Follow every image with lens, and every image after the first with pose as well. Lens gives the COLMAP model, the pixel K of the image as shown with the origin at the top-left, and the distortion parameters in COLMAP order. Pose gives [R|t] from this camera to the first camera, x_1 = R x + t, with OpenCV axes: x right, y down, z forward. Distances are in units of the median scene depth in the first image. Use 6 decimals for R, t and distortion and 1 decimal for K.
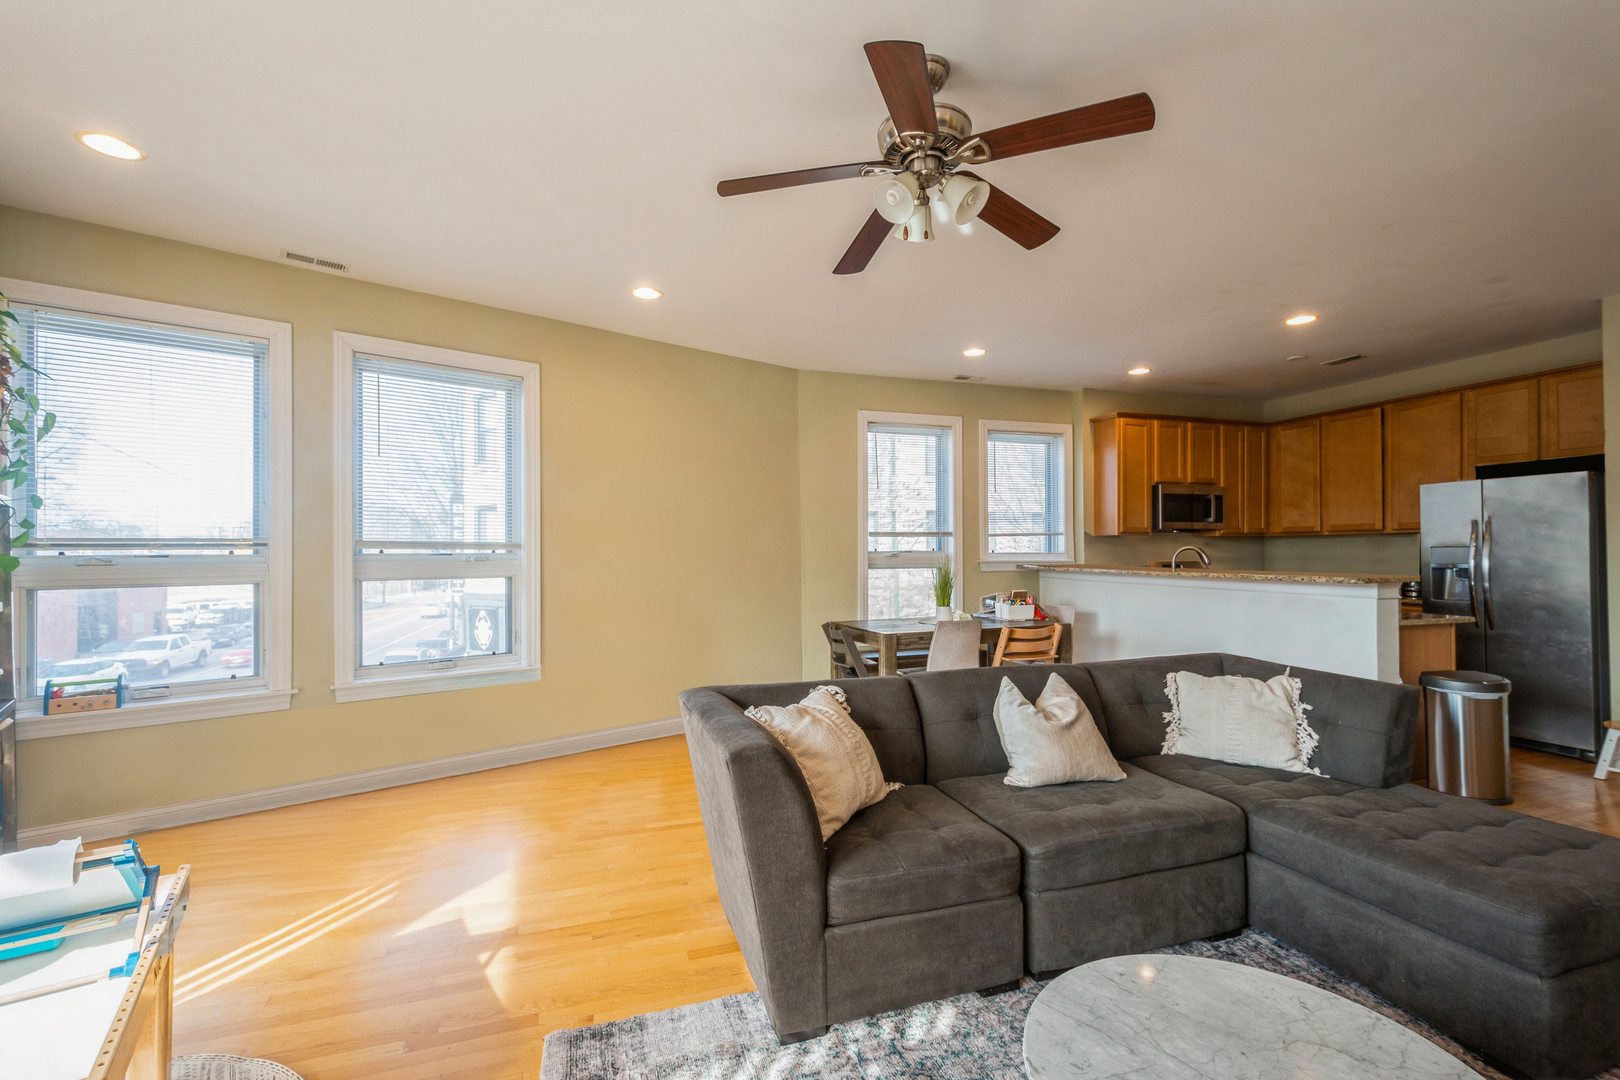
lens RADIAL K [[716.1, 0, 797.1], [0, 716.1, 541.6], [0, 0, 1]] dist [0.009318, -0.000605]
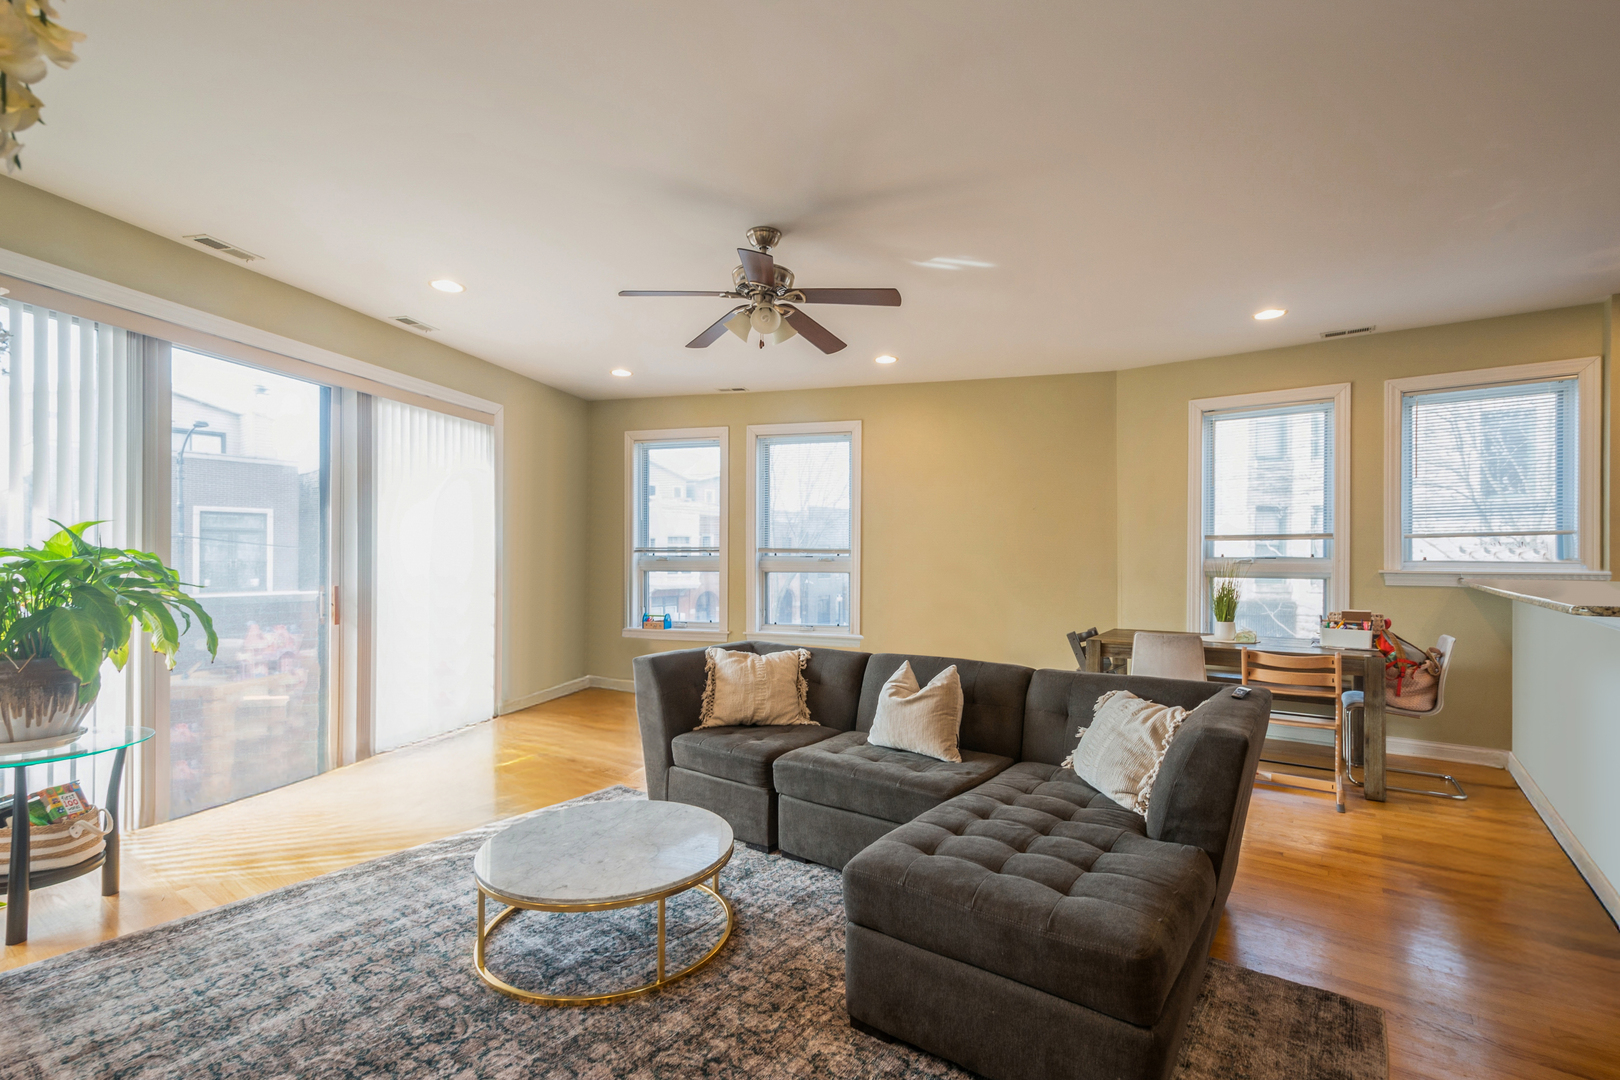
lens RADIAL K [[716.1, 0, 802.1], [0, 716.1, 556.2], [0, 0, 1]] dist [0.009318, -0.000605]
pose [[0.573804, 0.005724, -0.818973, 0.521478], [0.003722, 0.999947, 0.009597, 0.001670], [0.818984, -0.008555, 0.573752, 0.078068]]
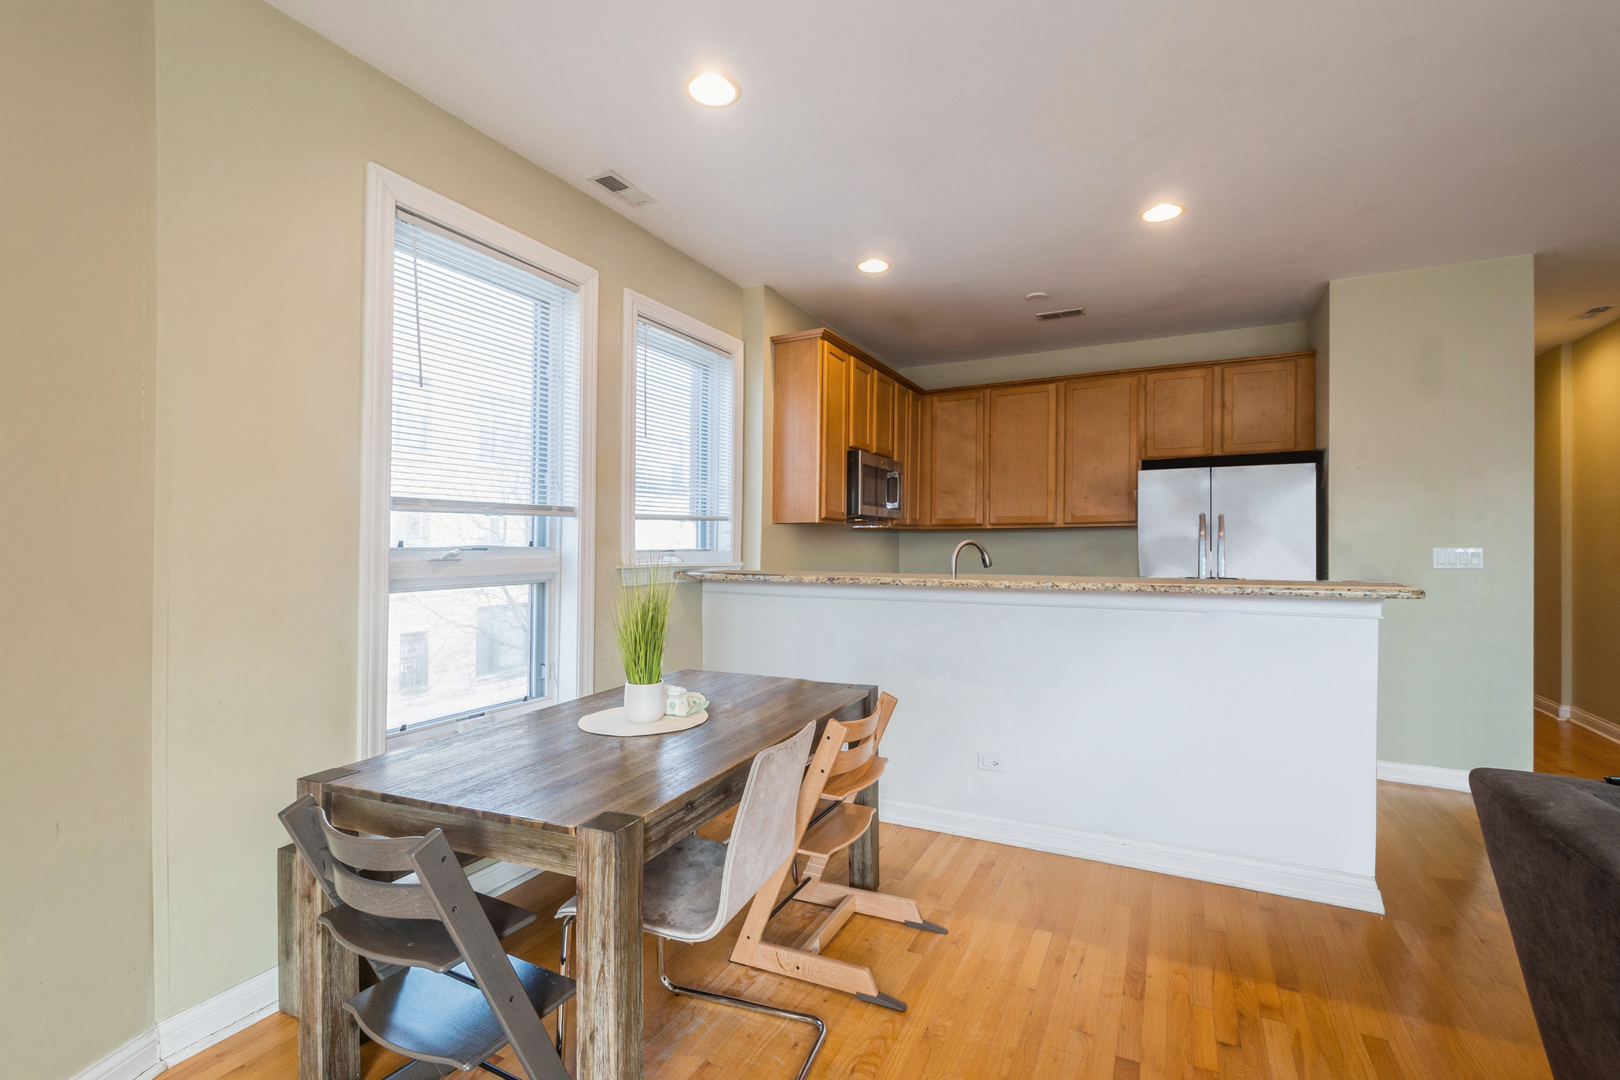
lens RADIAL K [[716.1, 0, 804.3], [0, 716.1, 551.2], [0, 0, 1]] dist [0.009318, -0.000605]
pose [[0.688443, -0.001937, 0.725288, -0.027516], [-0.012805, 0.999808, 0.014824, 0.007084], [-0.725178, -0.019493, 0.688286, 0.557189]]
